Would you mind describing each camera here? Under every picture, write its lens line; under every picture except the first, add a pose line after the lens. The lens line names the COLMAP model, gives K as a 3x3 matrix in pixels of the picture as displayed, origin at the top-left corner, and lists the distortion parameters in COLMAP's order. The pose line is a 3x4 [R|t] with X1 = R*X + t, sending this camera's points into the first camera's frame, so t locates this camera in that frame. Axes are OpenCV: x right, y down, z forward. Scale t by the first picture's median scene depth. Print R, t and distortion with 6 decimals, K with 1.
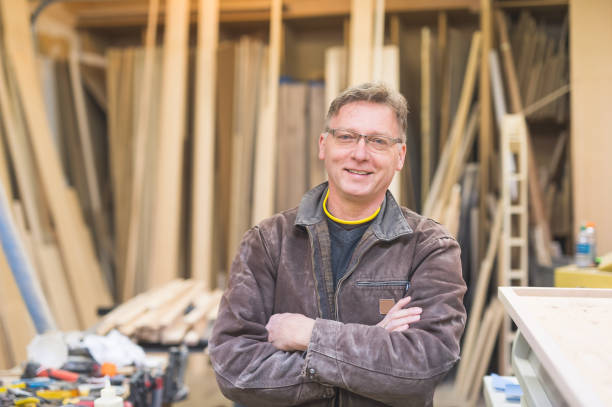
lens RADIAL K [[2409.4, 0, 306.0], [0, 2409.4, 203.5], [0, 0, 1]] dist [-1.036046, 1.286111]
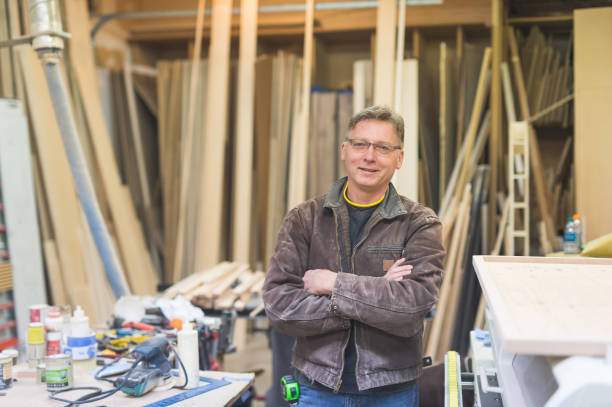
lens RADIAL K [[2409.4, 0, 306.0], [0, 2409.4, 203.5], [0, 0, 1]] dist [-1.036046, 1.286111]
pose [[0.999906, 0.005432, -0.012559, 0.002087], [-0.005435, 0.999985, -0.000236, 0.005710], [0.012558, 0.000304, 0.999921, -0.309577]]
